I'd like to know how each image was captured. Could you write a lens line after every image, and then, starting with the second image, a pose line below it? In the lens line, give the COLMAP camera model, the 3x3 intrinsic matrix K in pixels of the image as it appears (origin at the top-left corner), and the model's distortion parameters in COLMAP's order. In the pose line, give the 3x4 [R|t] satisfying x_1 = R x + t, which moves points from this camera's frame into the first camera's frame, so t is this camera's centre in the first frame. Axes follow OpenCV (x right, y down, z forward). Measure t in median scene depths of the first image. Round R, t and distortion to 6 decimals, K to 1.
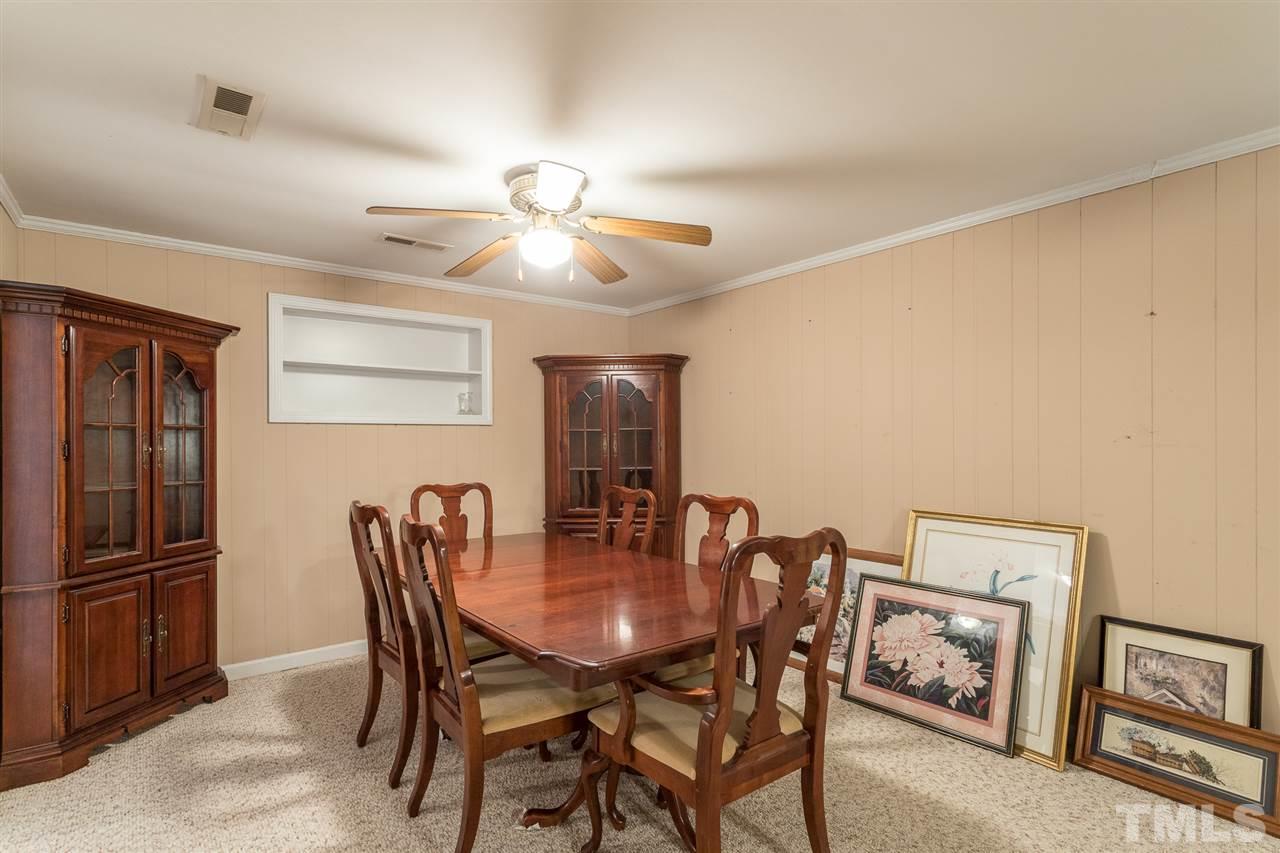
lens RADIAL K [[615.7, 0, 628.7], [0, 615.7, 449.7], [0, 0, 1]] dist [-0.001551, 0.001085]
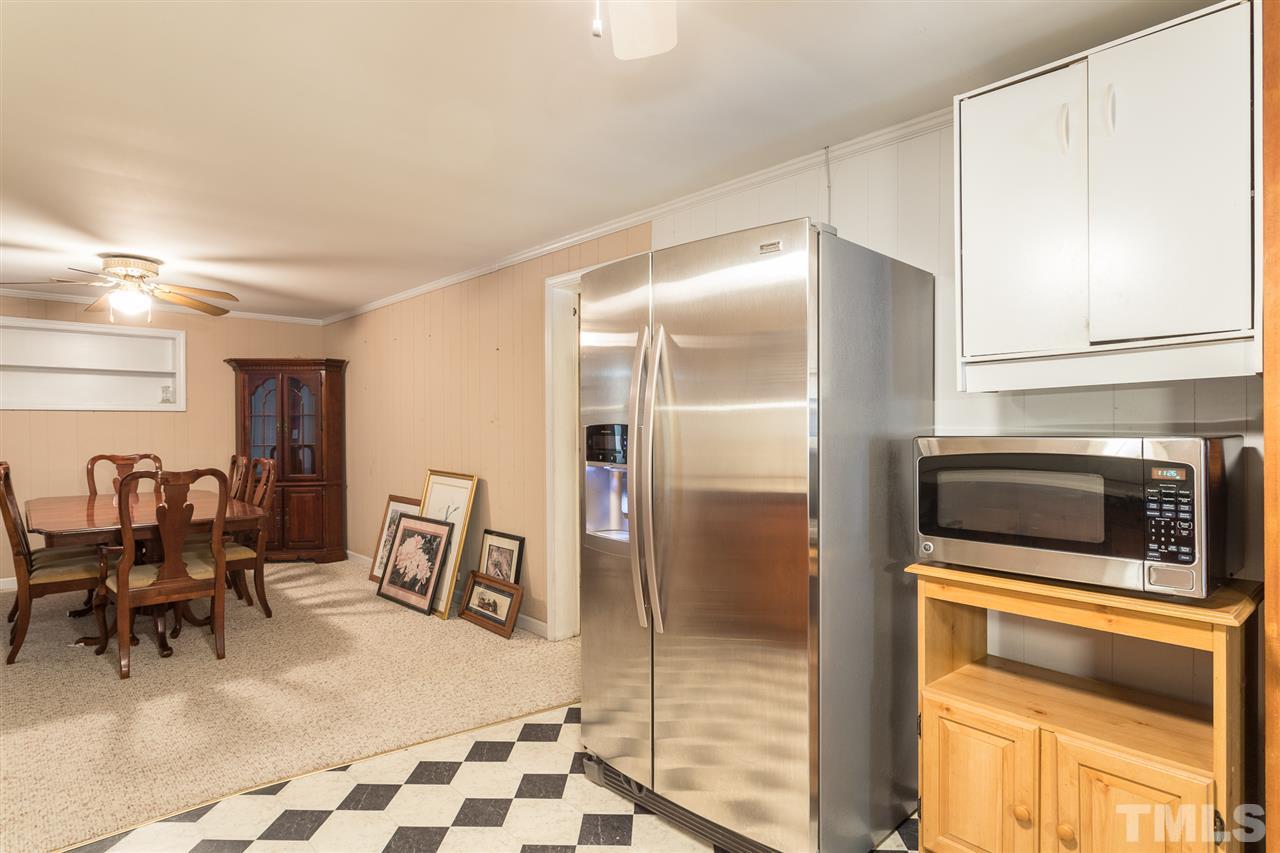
lens RADIAL K [[664.5, 0, 638.3], [0, 664.5, 436.1], [0, 0, 1]] dist [-0.003209, -0.001494]
pose [[0.995634, 0.000524, 0.093344, 0.974777], [-0.000795, 0.999996, 0.002865, 0.012234], [-0.093342, -0.002927, 0.995630, -0.791963]]
